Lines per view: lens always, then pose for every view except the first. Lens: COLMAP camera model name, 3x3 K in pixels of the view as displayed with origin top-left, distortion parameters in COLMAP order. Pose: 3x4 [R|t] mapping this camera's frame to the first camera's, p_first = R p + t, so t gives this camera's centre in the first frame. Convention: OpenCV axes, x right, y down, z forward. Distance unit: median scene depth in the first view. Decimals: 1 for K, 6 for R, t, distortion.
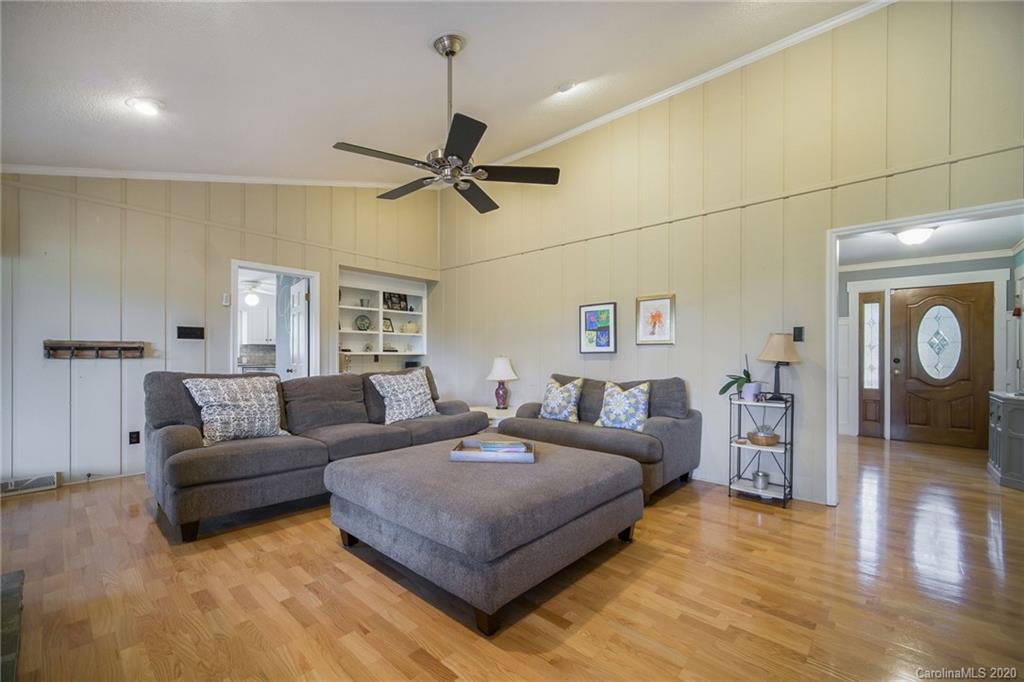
lens RADIAL K [[419.2, 0, 512.7], [0, 419.2, 357.5], [0, 0, 1]] dist [0.000266, -0.000011]
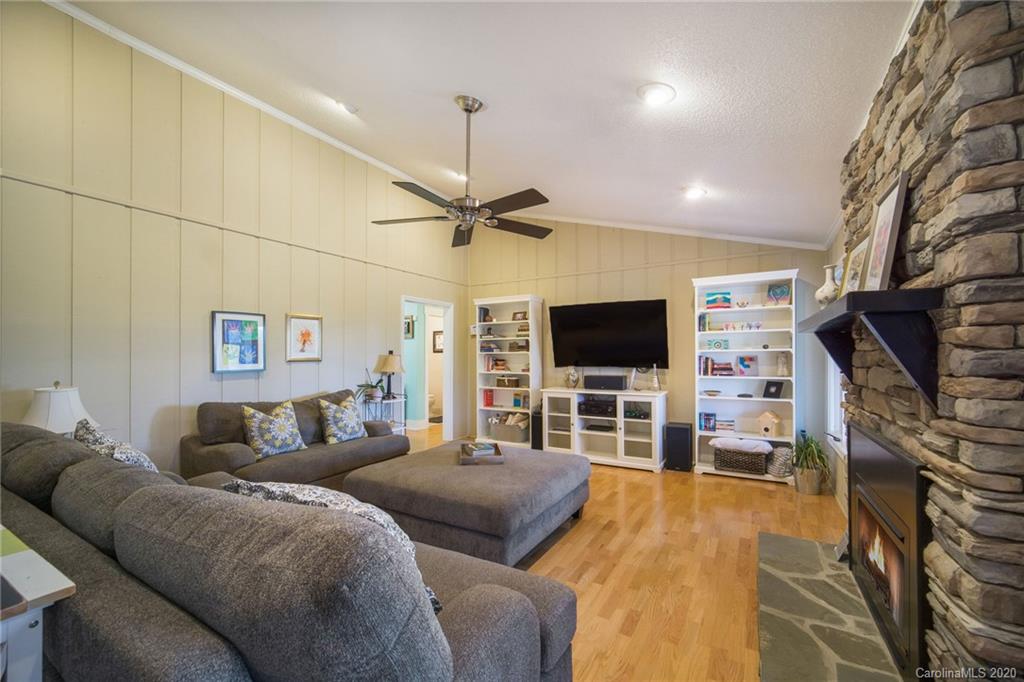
lens RADIAL K [[419.2, 0, 512.7], [0, 419.2, 357.5], [0, 0, 1]] dist [0.000266, -0.000011]
pose [[-0.201753, -0.013257, 0.979347, -0.903693], [-0.001652, 0.999912, 0.013195, -0.062391], [-0.979435, 0.001045, -0.201757, 0.793727]]
